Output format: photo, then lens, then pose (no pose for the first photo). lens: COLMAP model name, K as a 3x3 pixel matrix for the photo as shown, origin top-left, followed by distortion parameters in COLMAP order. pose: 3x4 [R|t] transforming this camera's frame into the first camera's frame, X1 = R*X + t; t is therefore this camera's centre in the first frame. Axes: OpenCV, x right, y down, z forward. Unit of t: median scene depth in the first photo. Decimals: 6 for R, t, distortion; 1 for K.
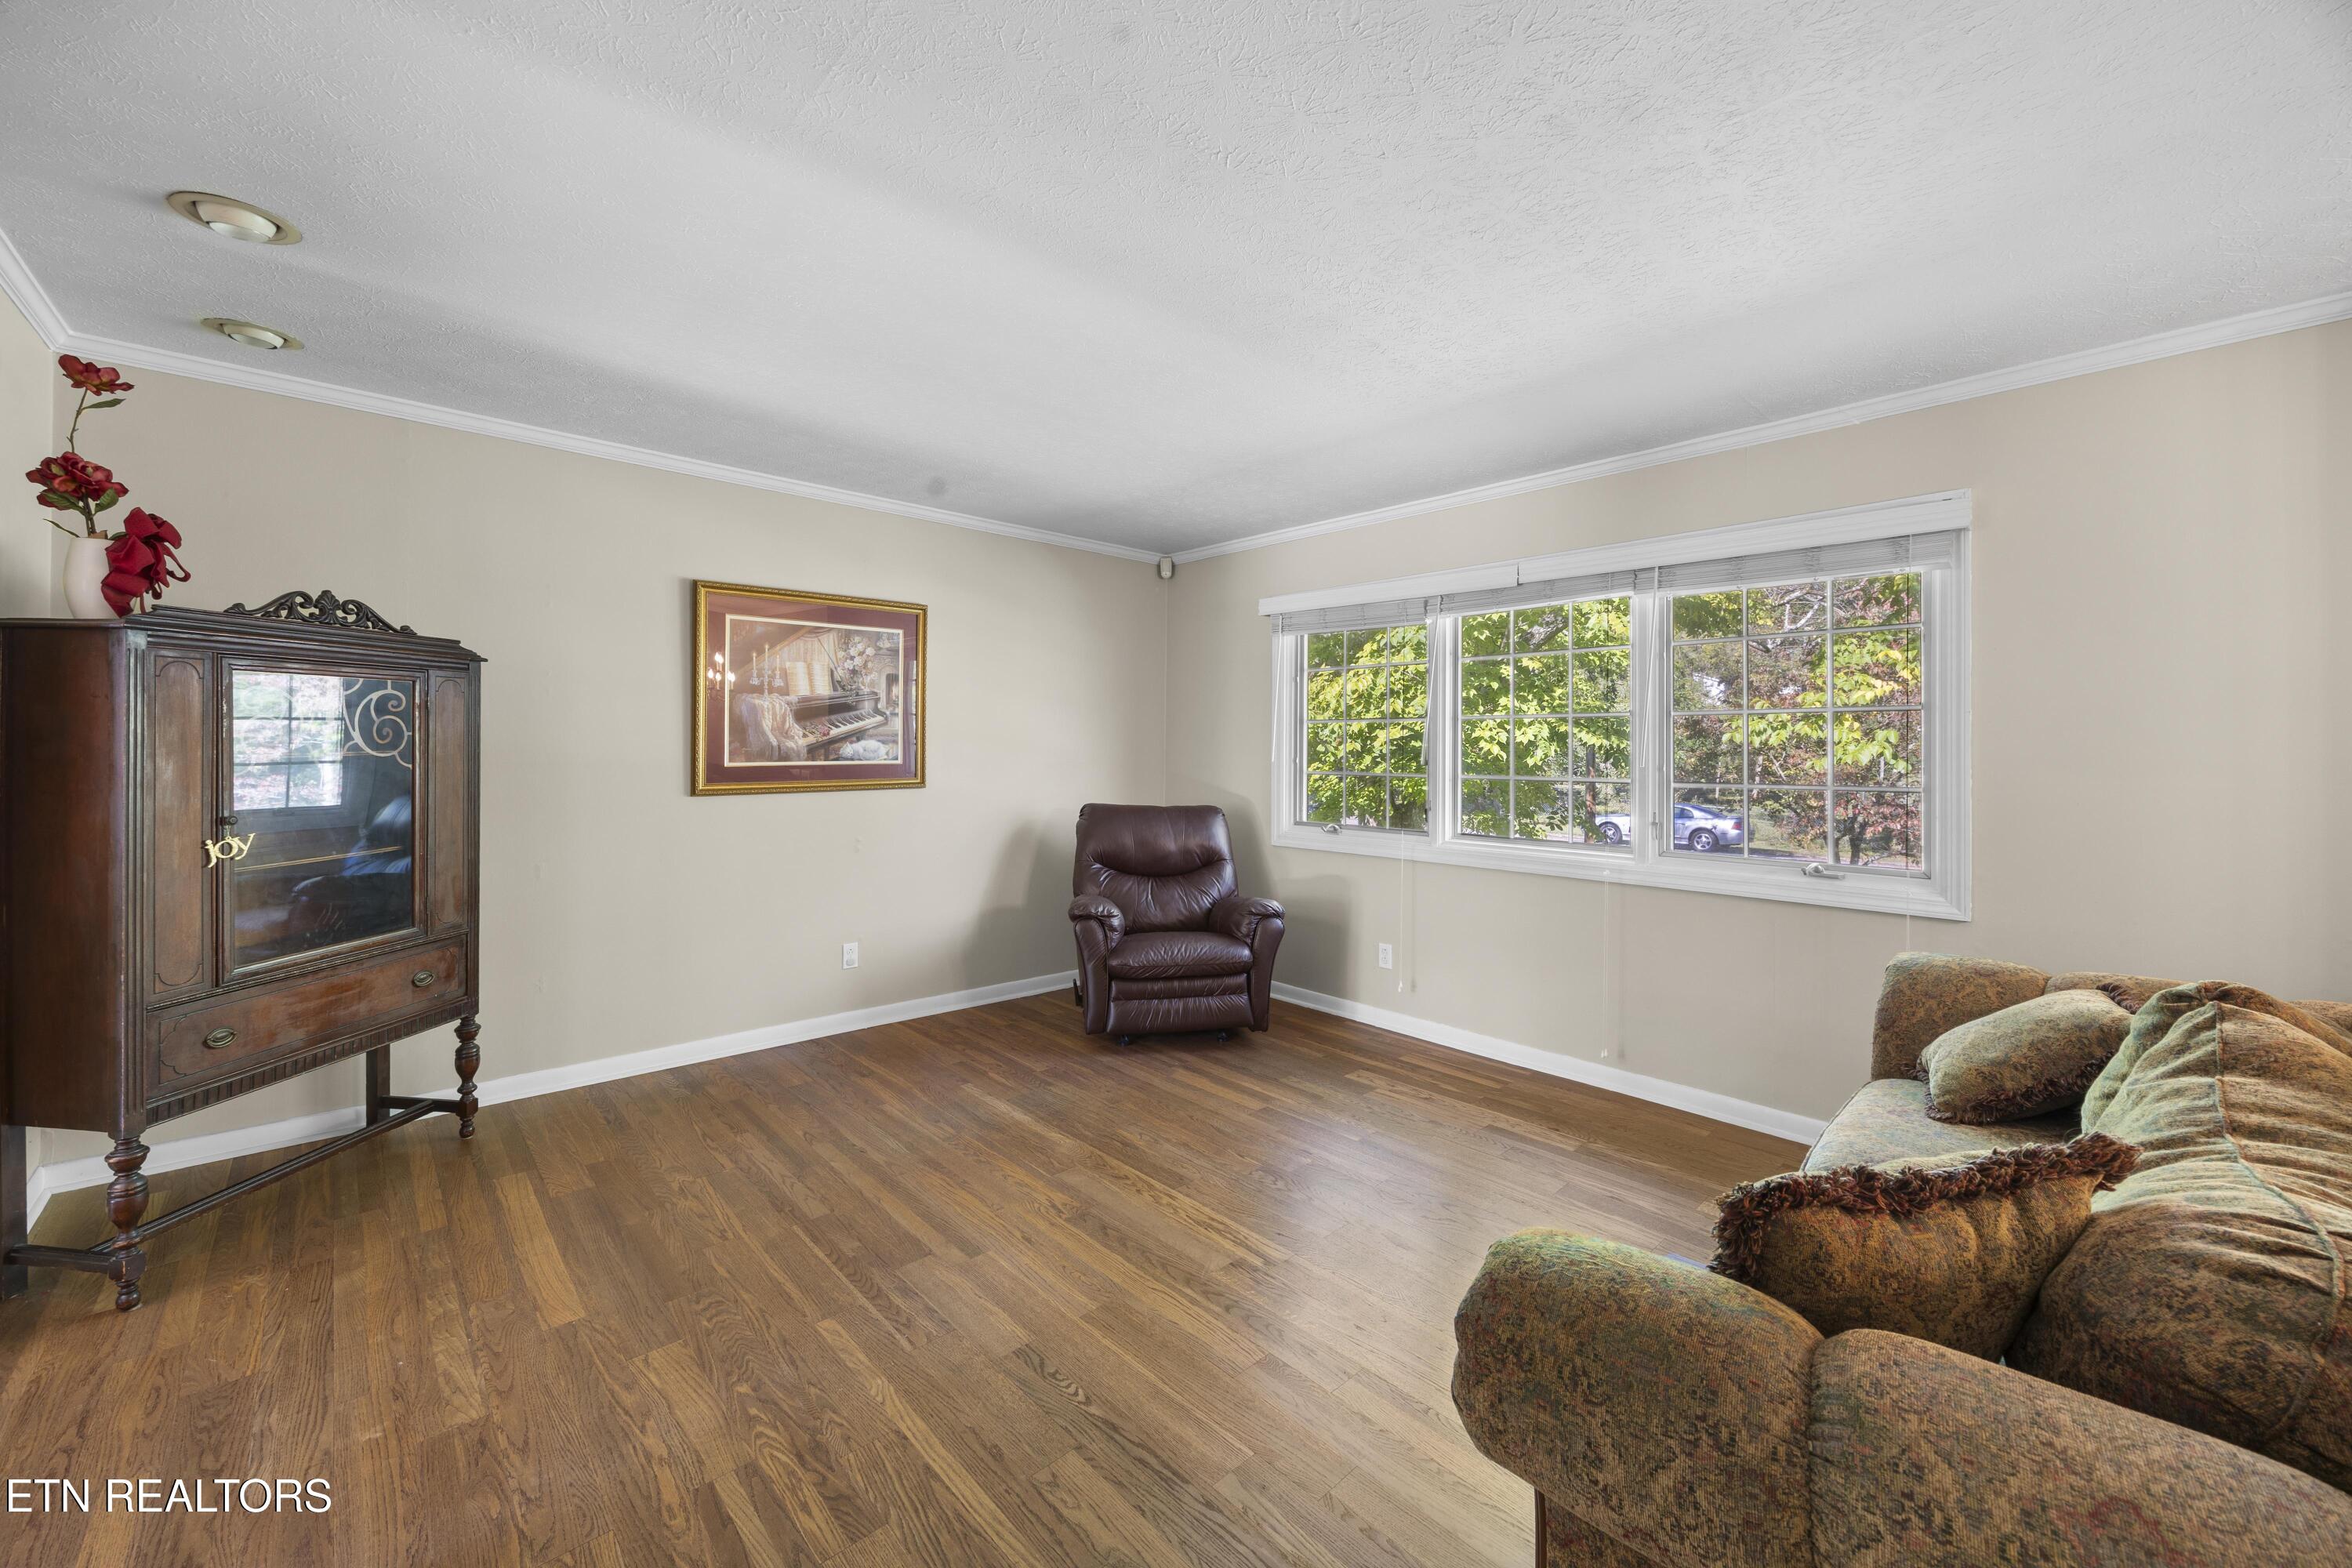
lens RADIAL K [[913.2, 0, 1167.1], [0, 913.2, 748.1], [0, 0, 1]] dist [-0.001801, -0.000144]
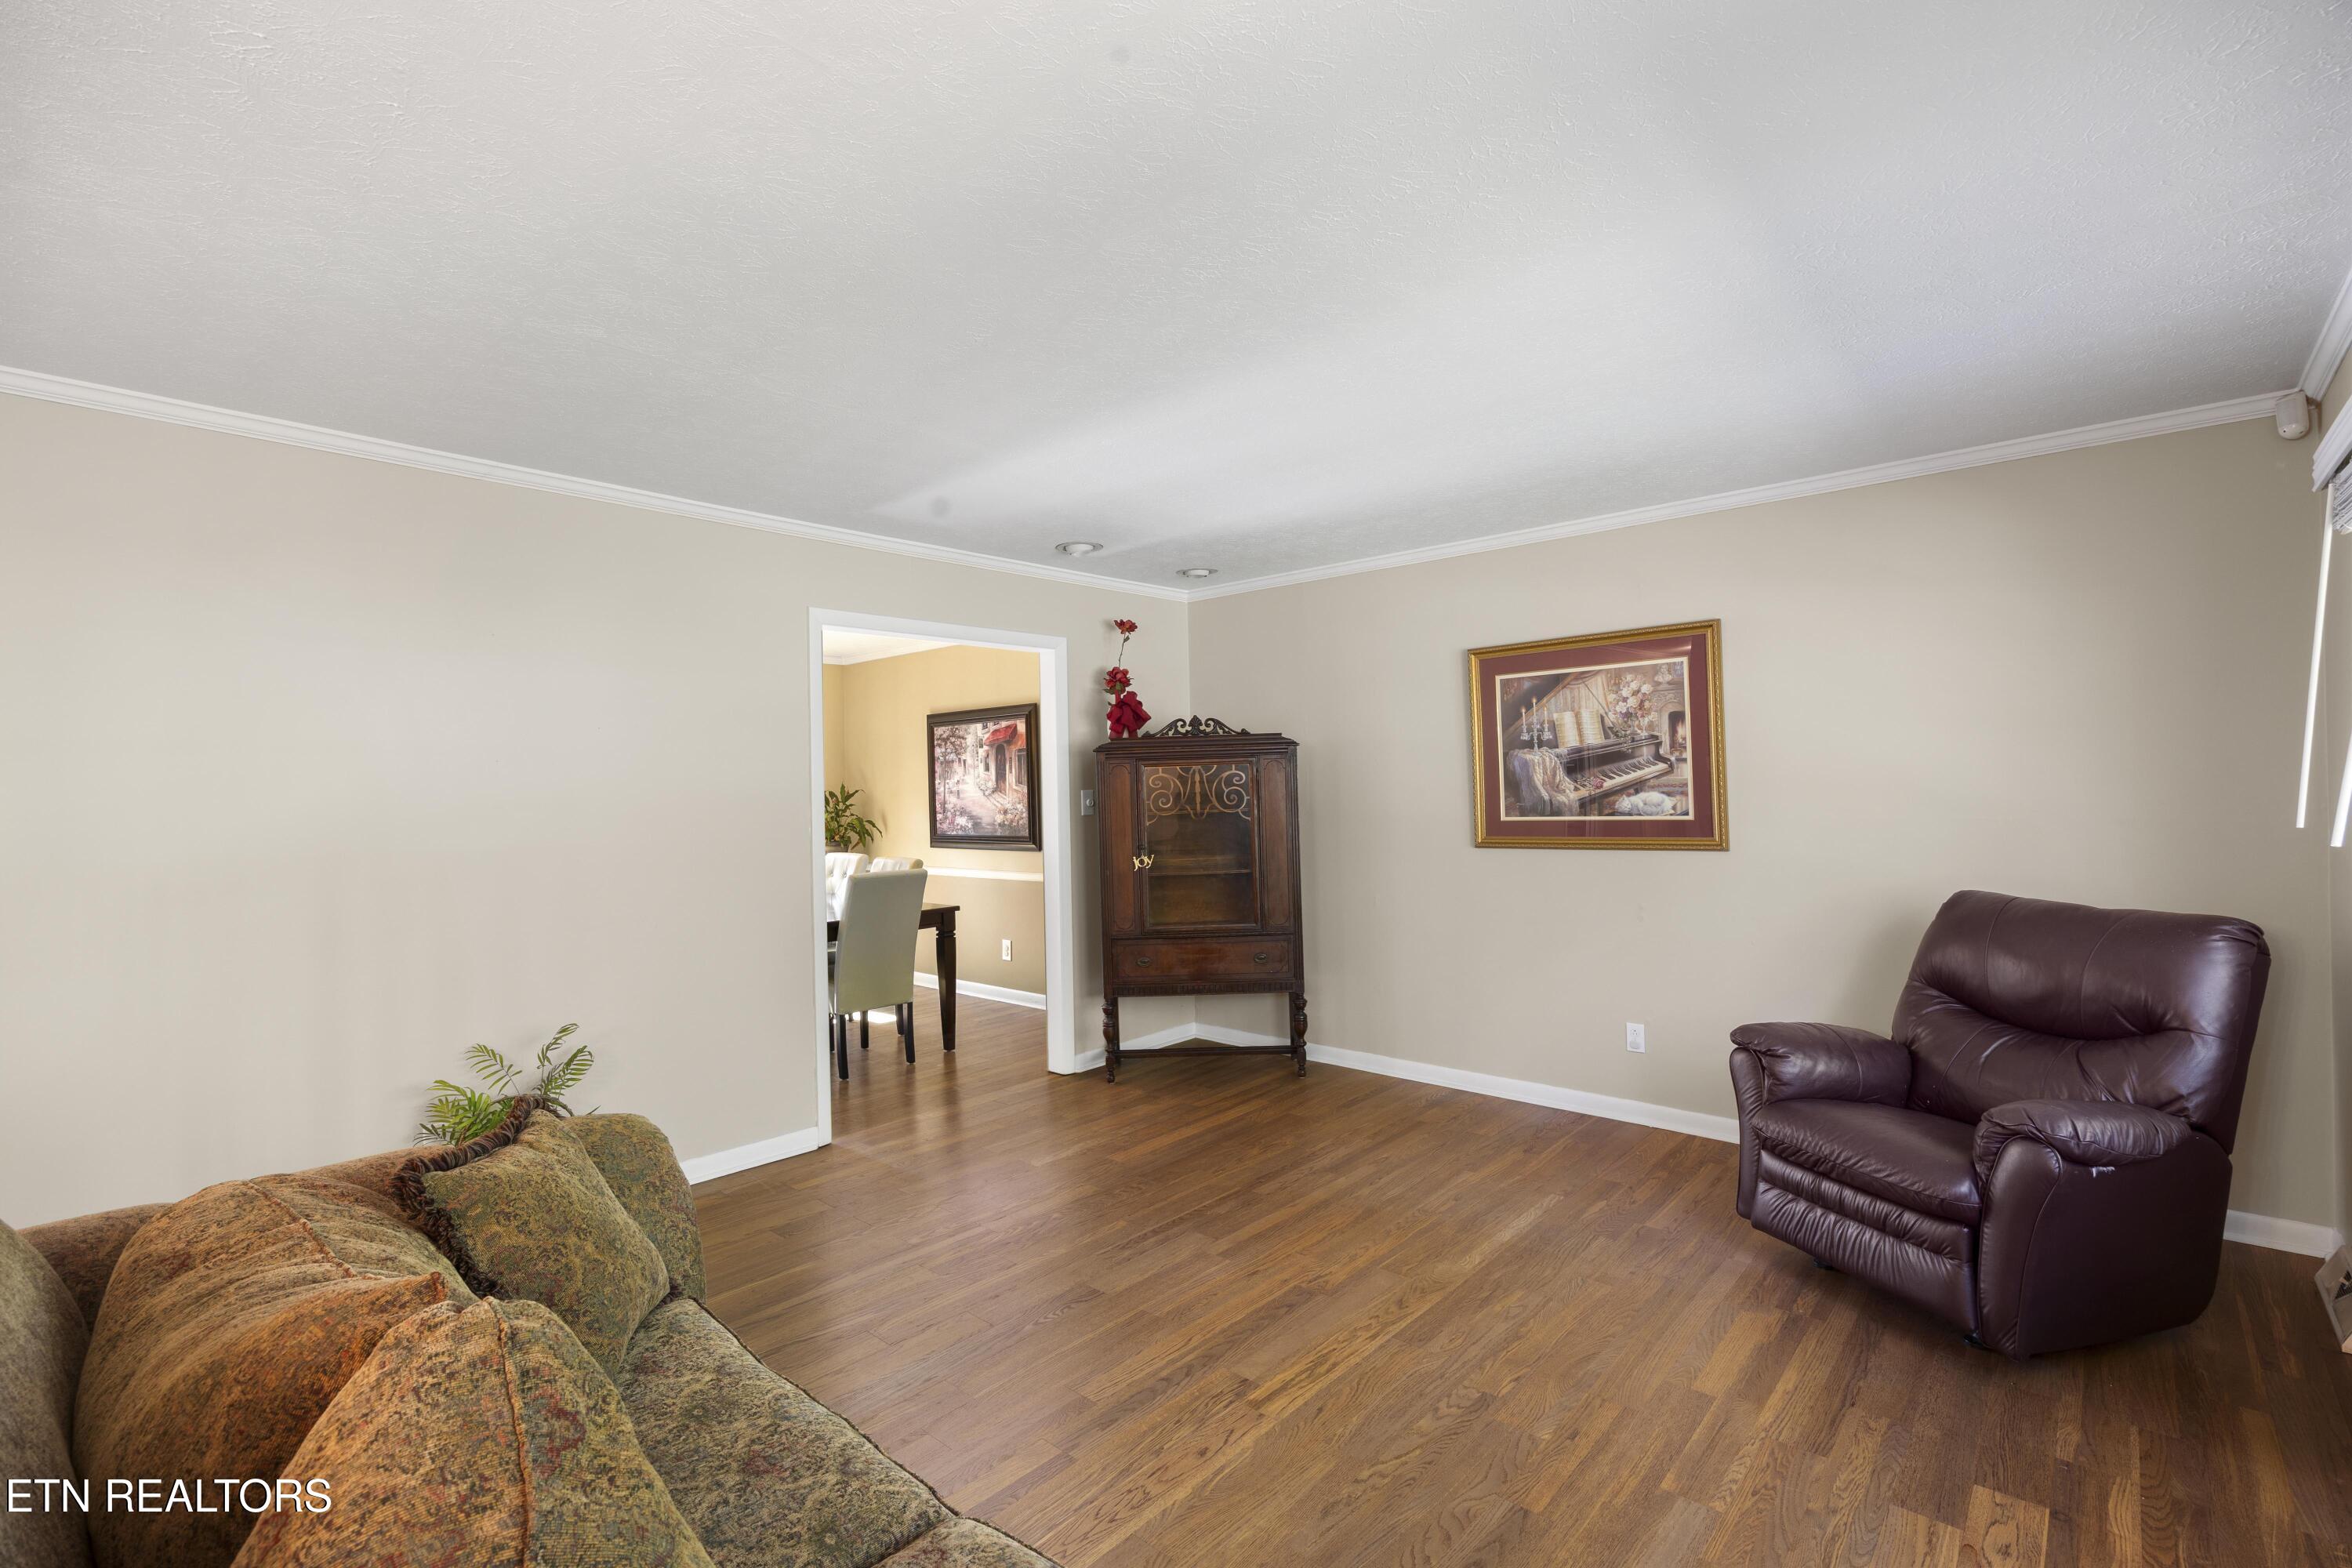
lens RADIAL K [[1062.5, 0, 1176.0], [0, 1062.5, 784.0], [0, 0, 1]] dist [0.001208, 0.000433]
pose [[0.091868, -0.016830, -0.995629, 0.698929], [0.017150, 0.999736, -0.015317, -0.009642], [0.995623, -0.015668, 0.092133, 0.517617]]
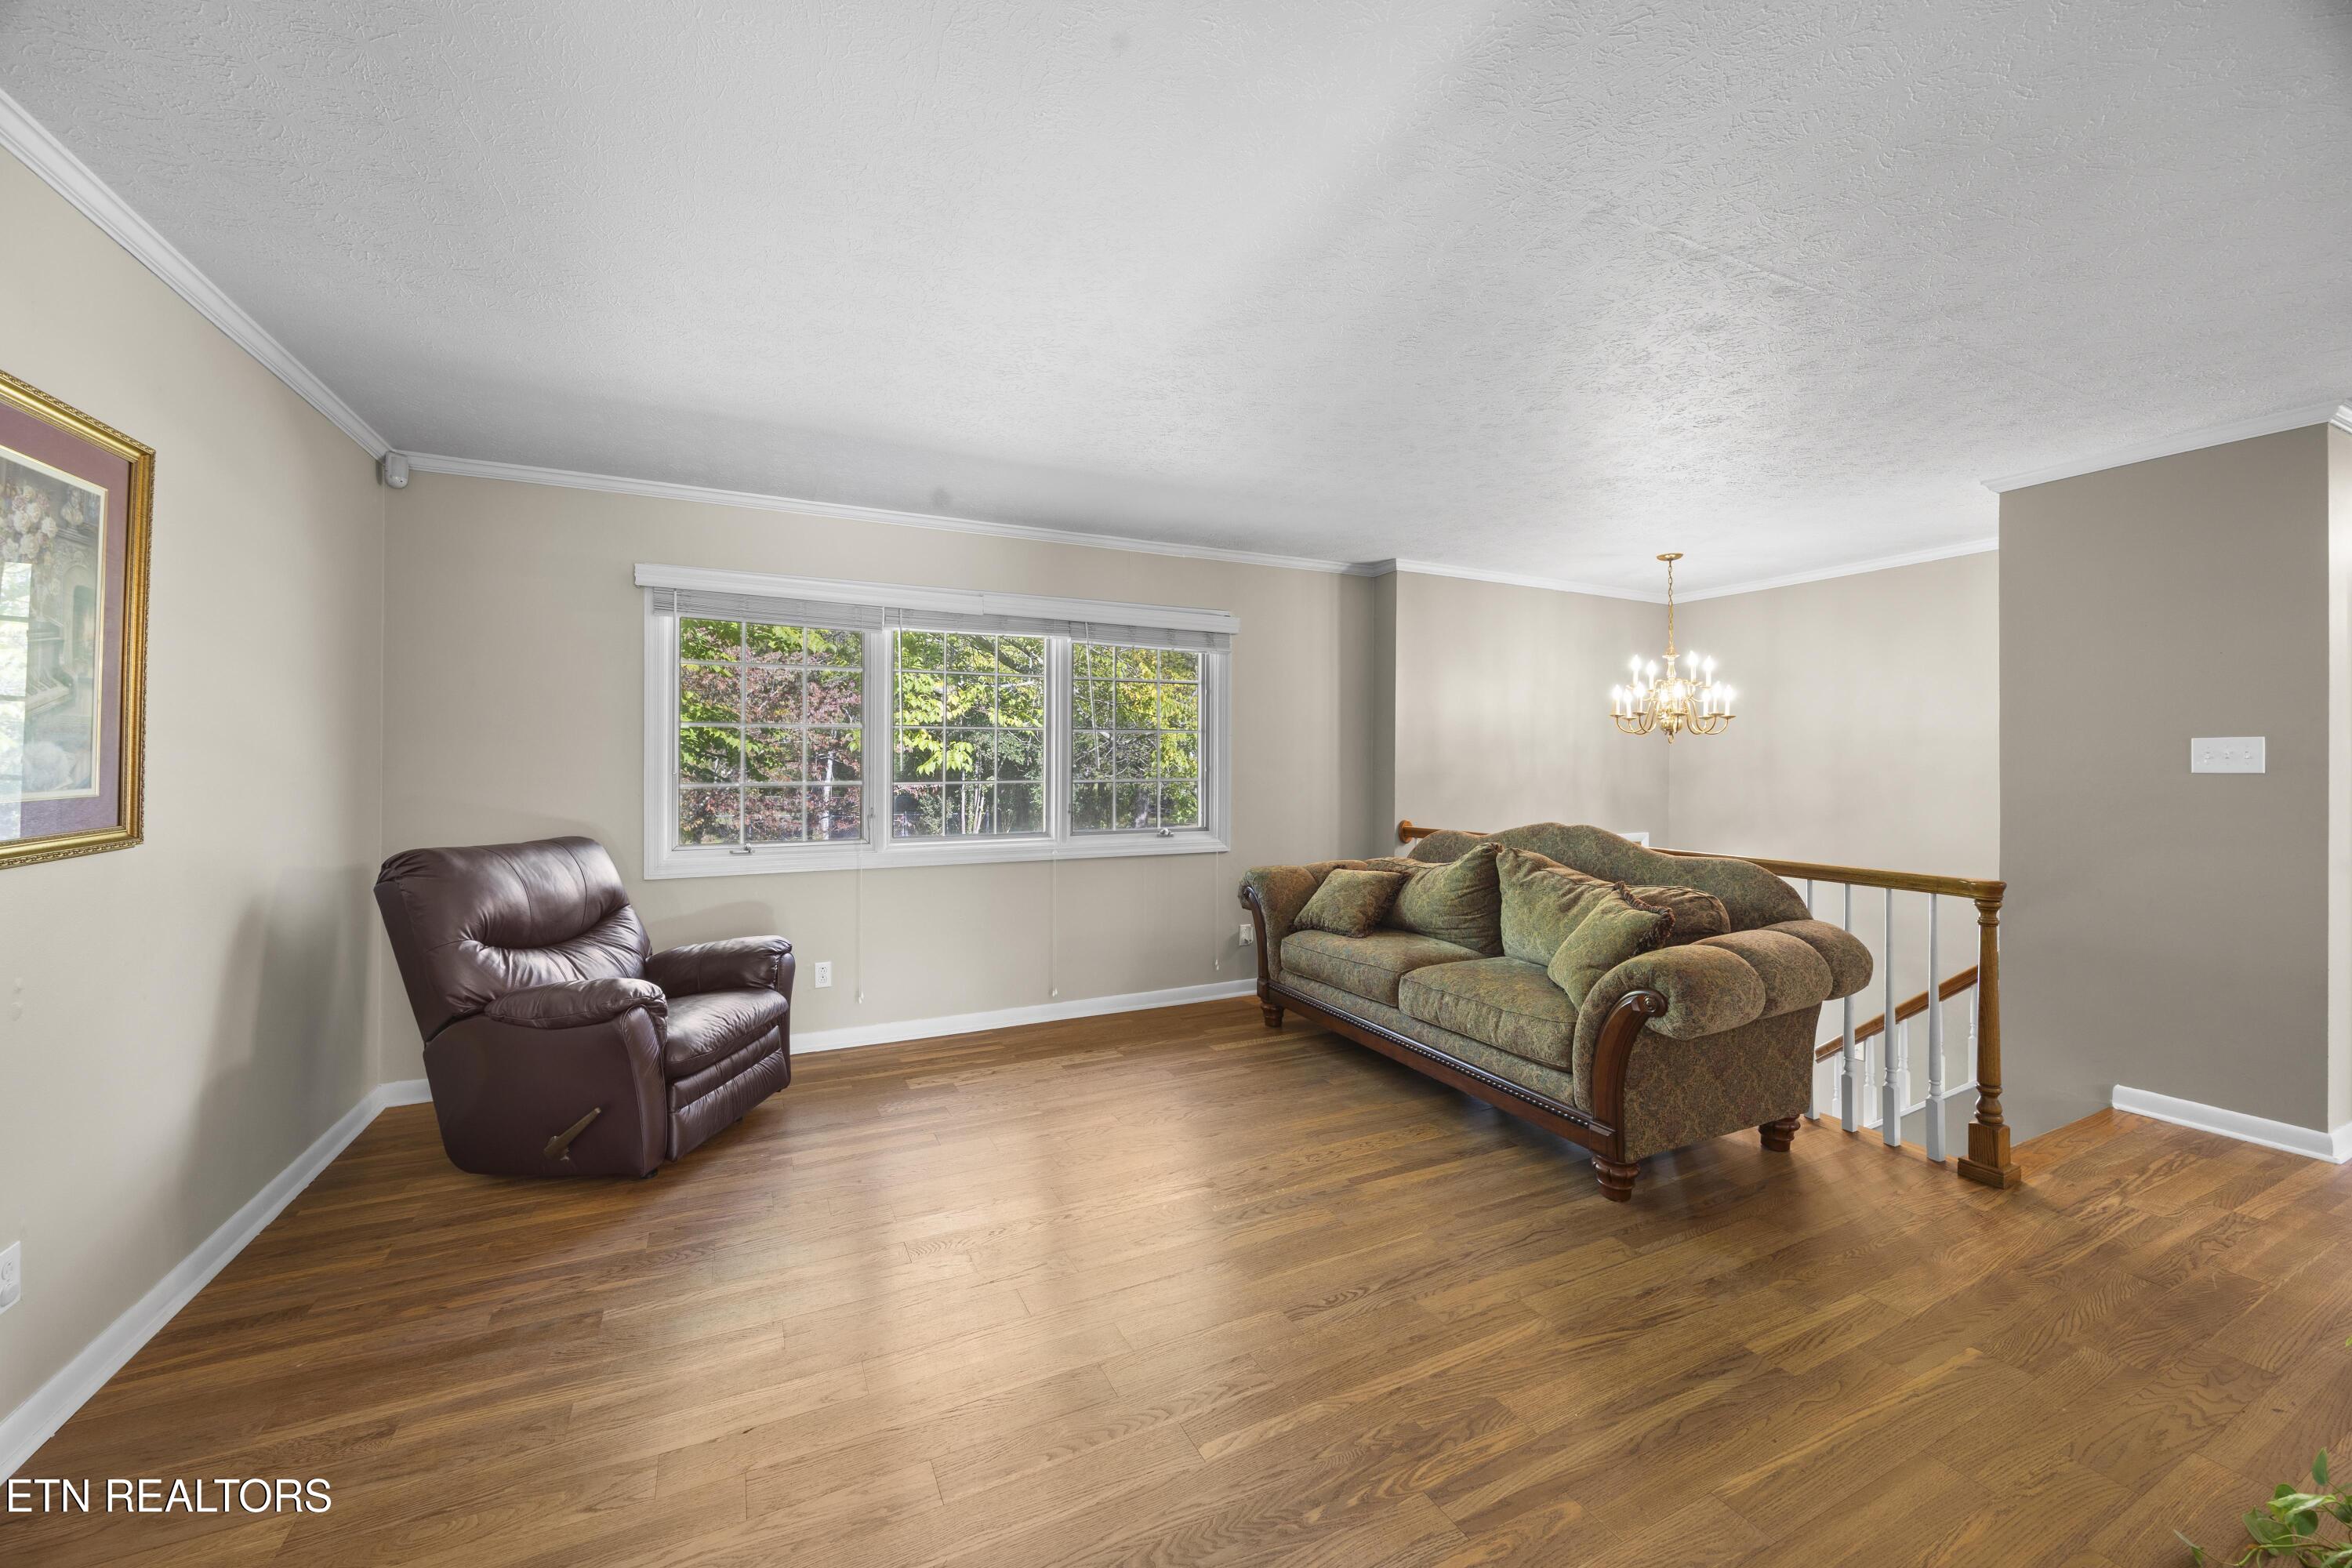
lens RADIAL K [[905.4, 0, 1180.7], [0, 905.4, 759.9], [0, 0, 1]] dist [-0.001637, -0.000116]
pose [[0.276162, -0.008333, 0.961075, -0.642429], [0.000062, 0.999963, 0.008653, -0.004430], [-0.961111, -0.002330, 0.276152, 0.437618]]
